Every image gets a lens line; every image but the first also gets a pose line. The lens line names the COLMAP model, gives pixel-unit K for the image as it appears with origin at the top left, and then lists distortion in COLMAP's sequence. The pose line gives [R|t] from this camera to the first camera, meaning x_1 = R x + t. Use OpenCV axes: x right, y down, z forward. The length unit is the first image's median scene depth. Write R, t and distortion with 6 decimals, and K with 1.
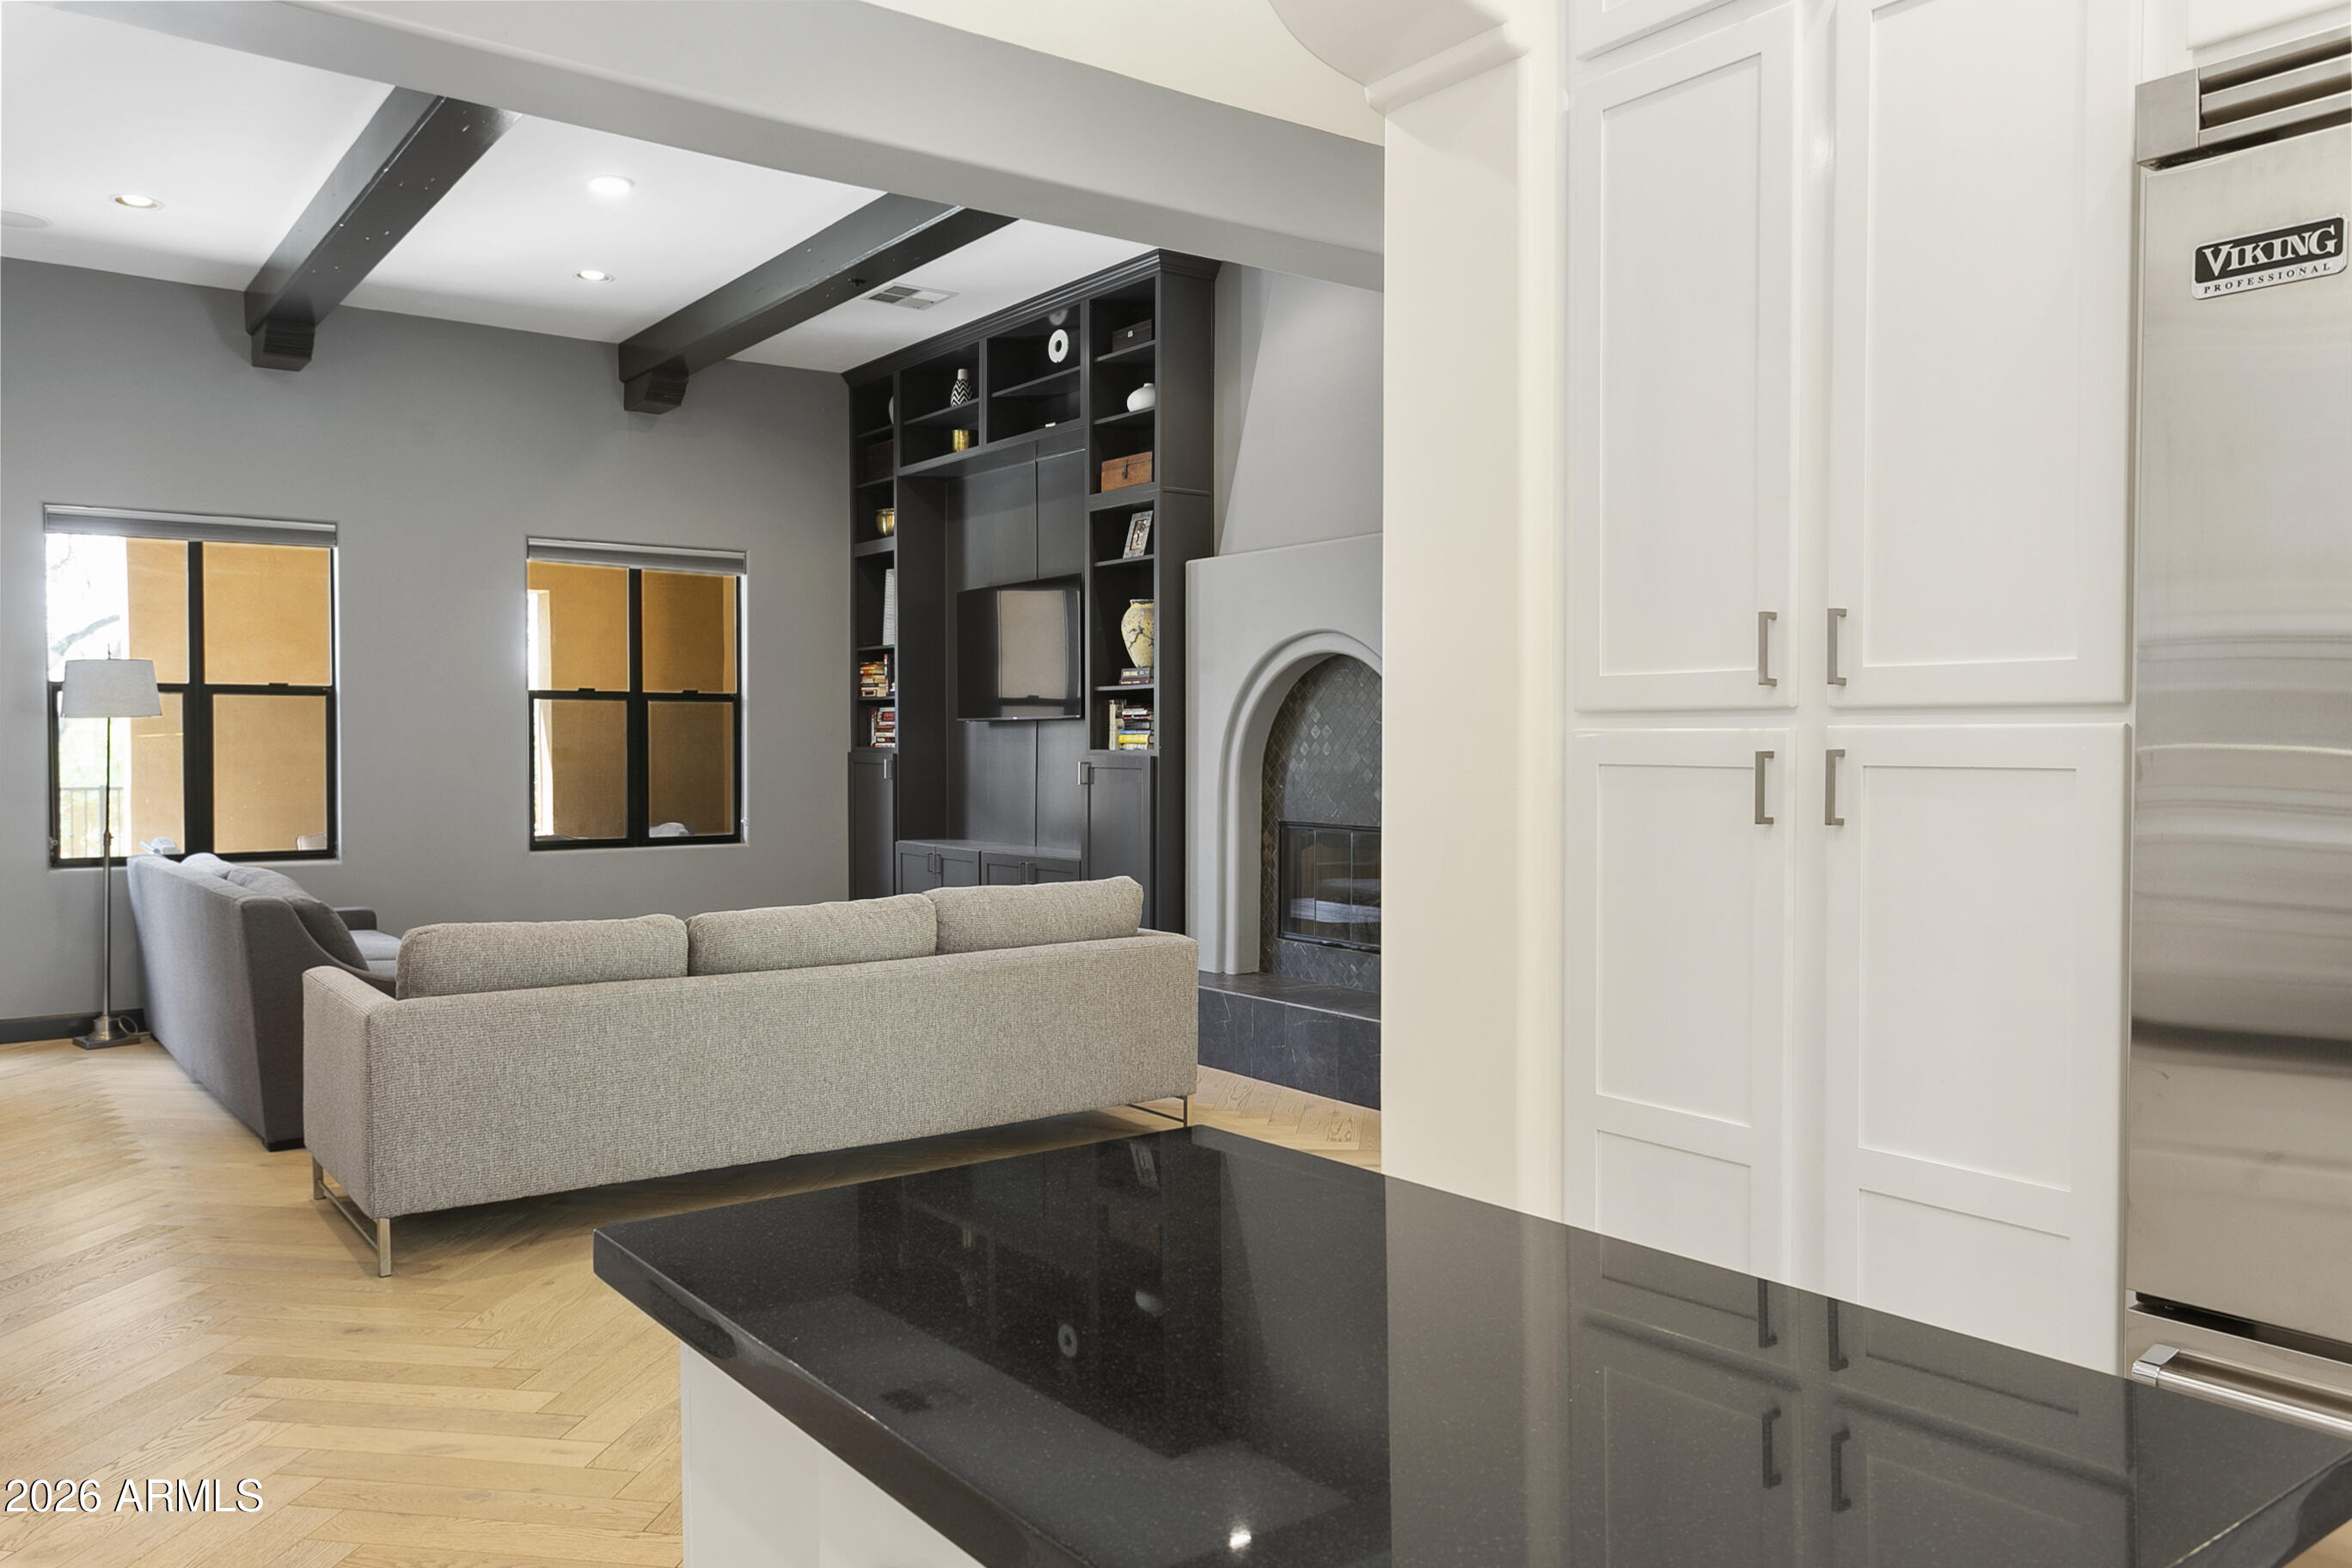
lens RADIAL K [[1698.0, 0, 1161.3], [0, 1698.0, 773.6], [0, 0, 1]] dist [0.002472, 0.003418]
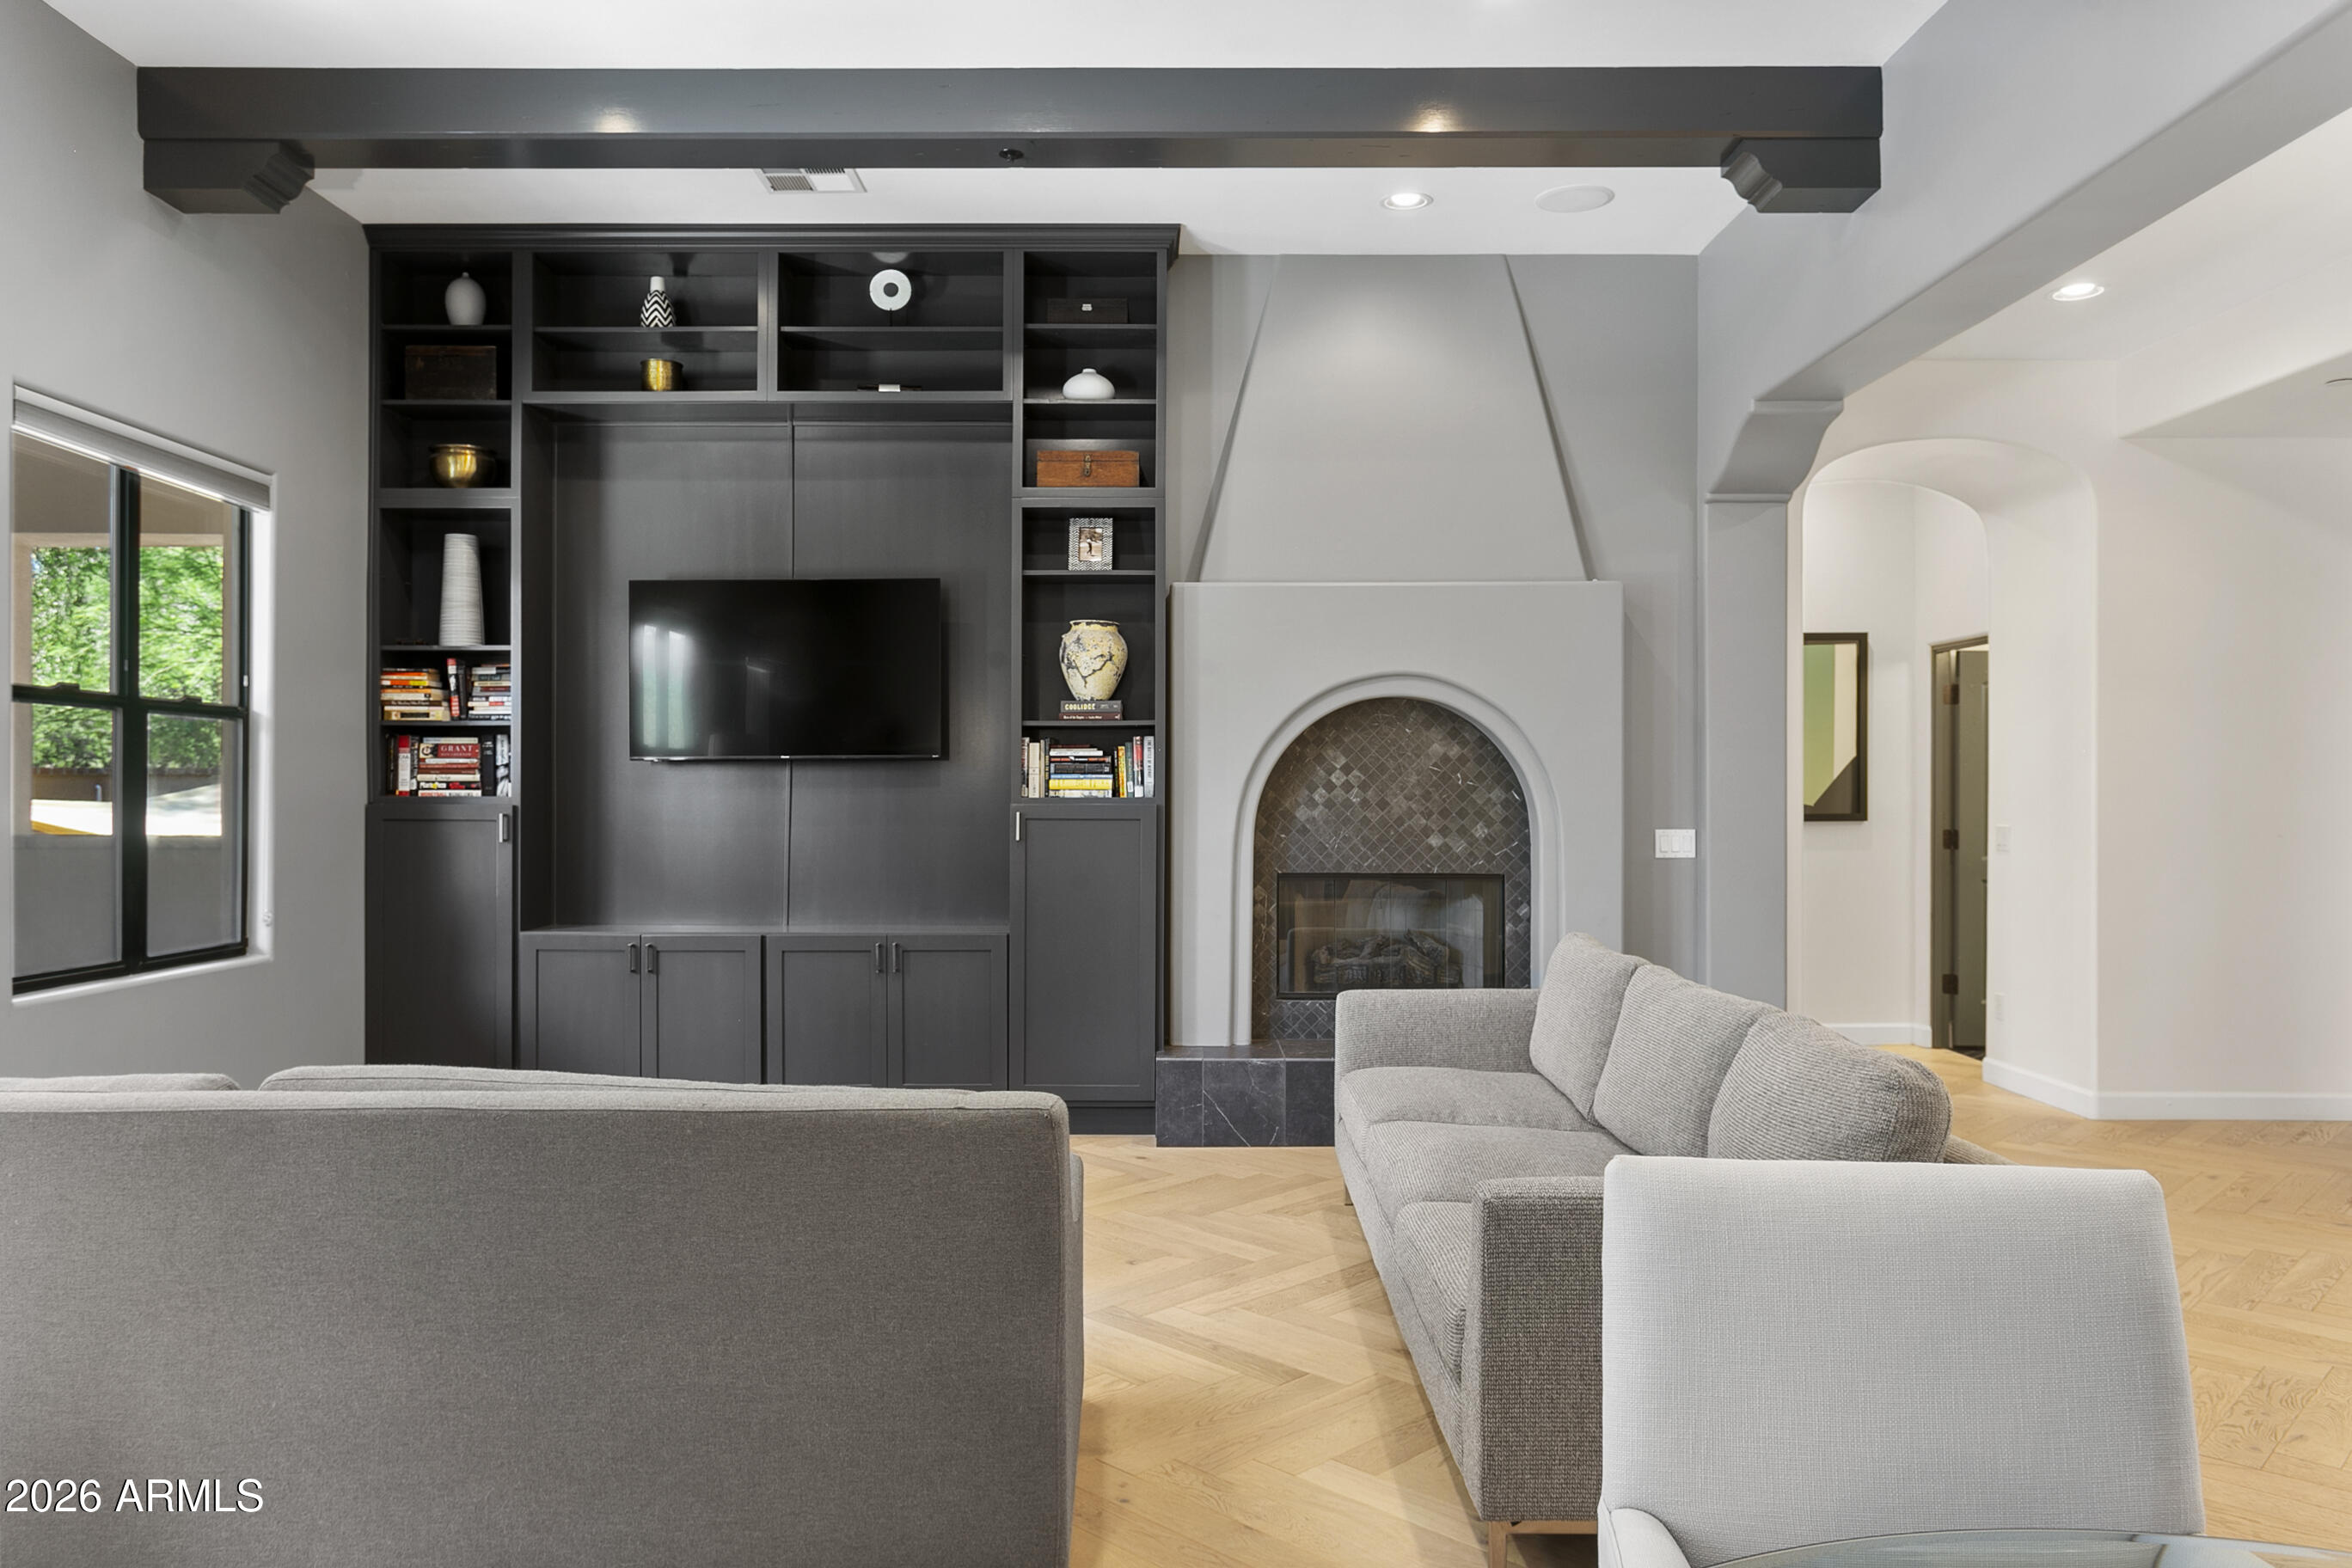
lens RADIAL K [[1582.0, 0, 1166.2], [0, 1582.0, 796.8], [0, 0, 1]] dist [-0.003255, 0.002733]
pose [[0.595842, 0.002278, 0.803098, -0.604919], [0.015680, 0.999772, -0.014470, -0.002175], [-0.802948, 0.021215, 0.595671, 0.484058]]
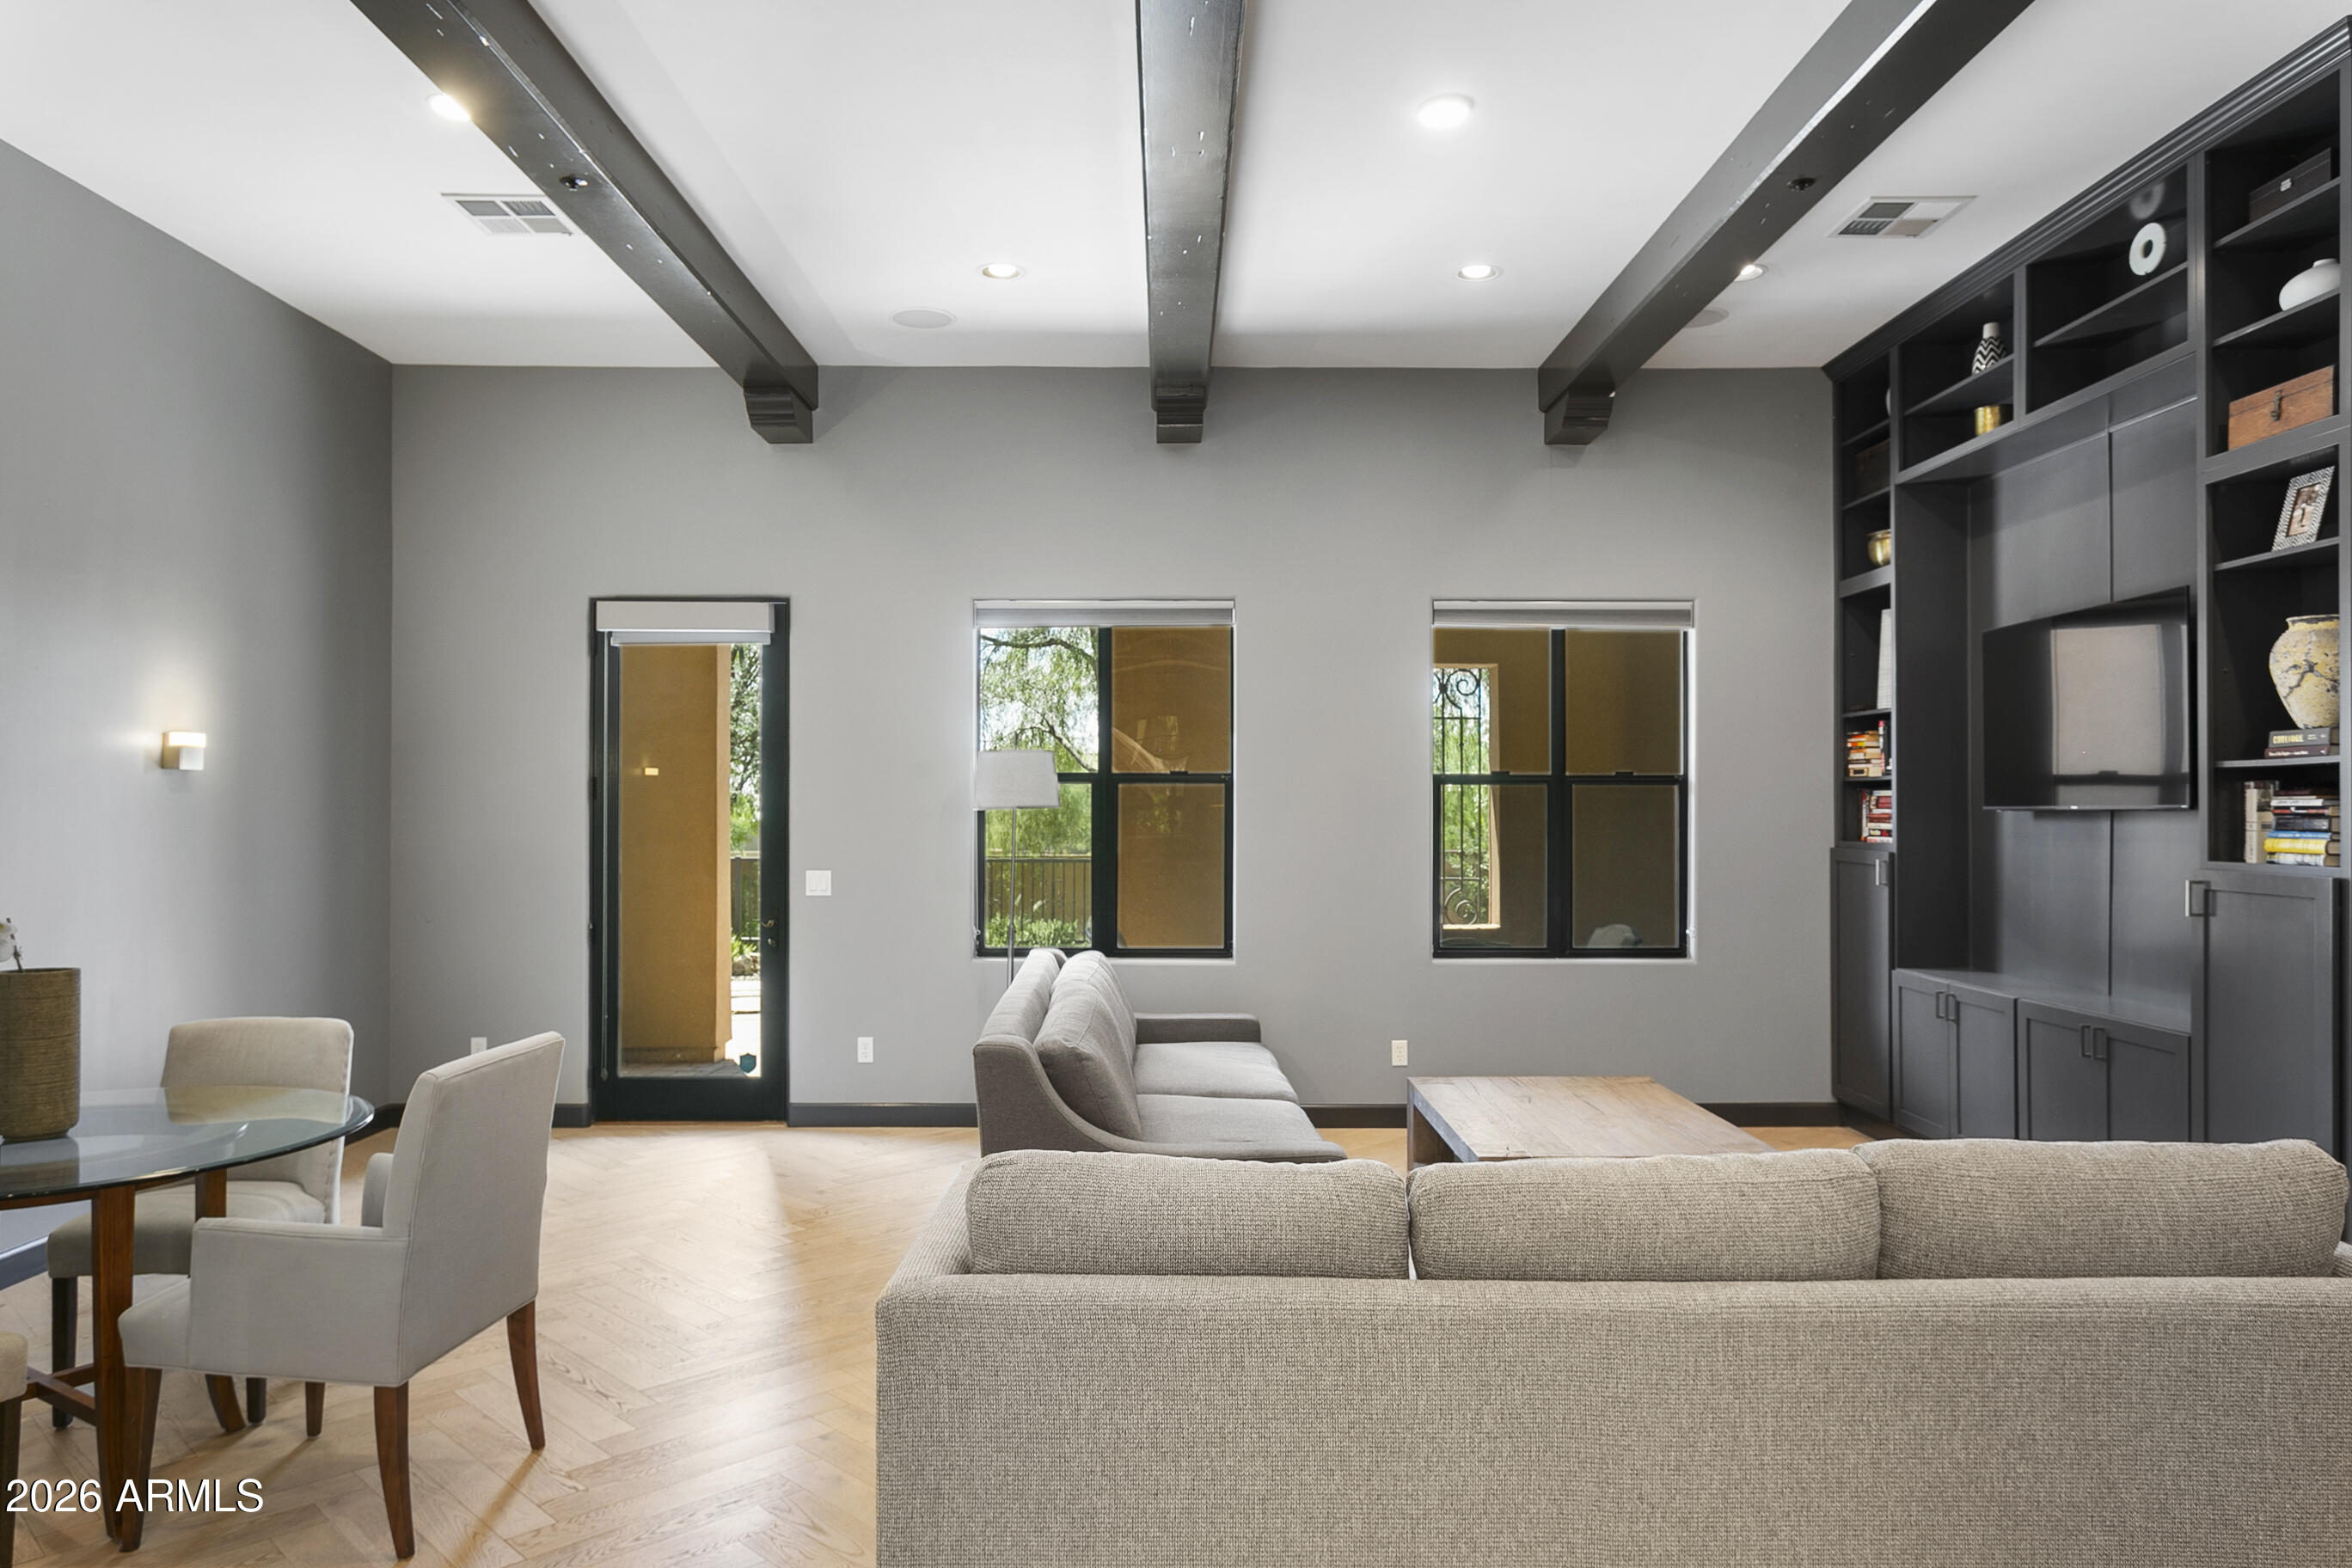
lens RADIAL K [[1531.9, 0, 1168.0], [0, 1531.9, 796.7], [0, 0, 1]] dist [-0.003296, 0.002420]
pose [[0.807019, -0.003107, -0.590518, -0.017776], [-0.012867, 0.999656, -0.022845, -0.019871], [0.590386, 0.026035, 0.806701, 0.311424]]
